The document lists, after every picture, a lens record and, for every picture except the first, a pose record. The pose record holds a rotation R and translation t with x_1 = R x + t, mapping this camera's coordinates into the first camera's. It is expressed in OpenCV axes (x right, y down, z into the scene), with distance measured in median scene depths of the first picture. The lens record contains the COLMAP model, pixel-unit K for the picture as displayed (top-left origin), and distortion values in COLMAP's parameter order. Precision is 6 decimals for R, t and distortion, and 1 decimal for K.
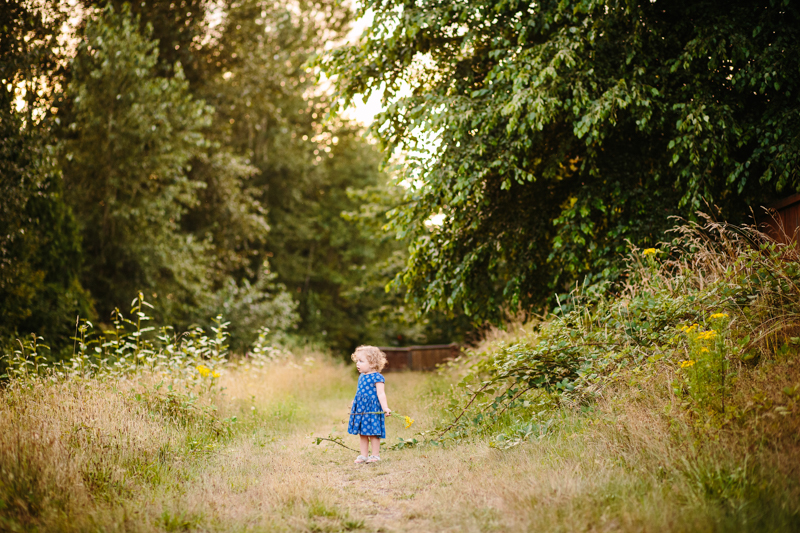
lens RADIAL K [[1881.5, 0, 400.0], [0, 1881.5, 266.5], [0, 0, 1]] dist [-0.073771, -0.739241]
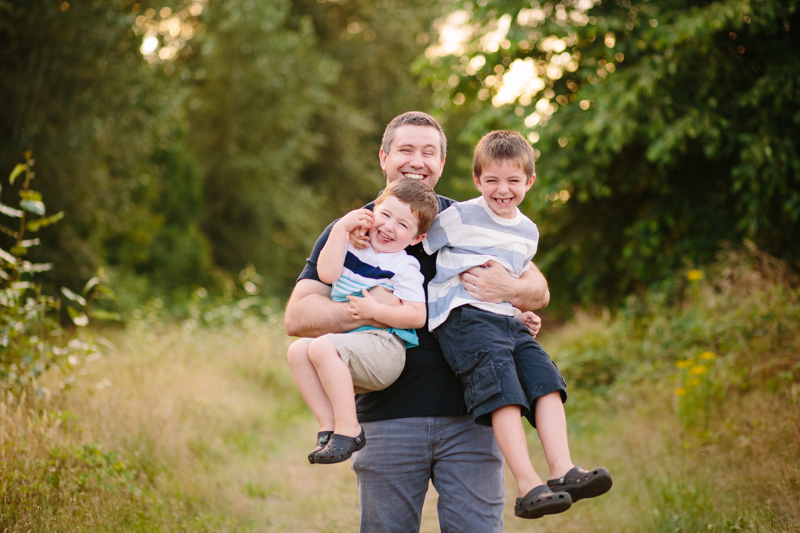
lens RADIAL K [[1899.7, 0, 400.2], [0, 1899.7, 300.0], [0, 0, 1]] dist [0.032021, -1.289777]
pose [[0.995421, 0.074917, -0.059359, 0.019199], [-0.072285, 0.996354, 0.045317, -0.024957], [0.062538, -0.040819, 0.997208, -0.122109]]
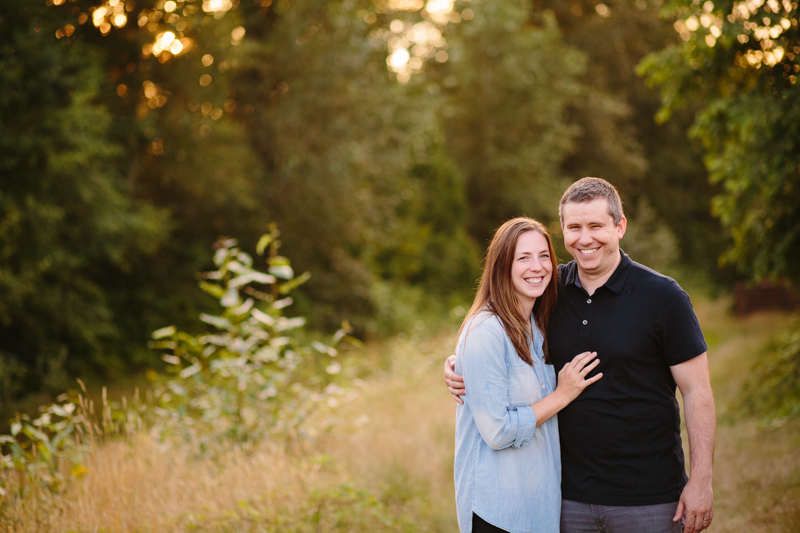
lens RADIAL K [[1899.7, 0, 400.2], [0, 1899.7, 300.0], [0, 0, 1]] dist [0.032021, -1.289777]
pose [[0.977669, -0.037671, -0.206747, 0.046056], [0.049779, 0.997317, 0.053675, -0.042385], [0.204170, -0.062768, 0.976921, -0.181856]]
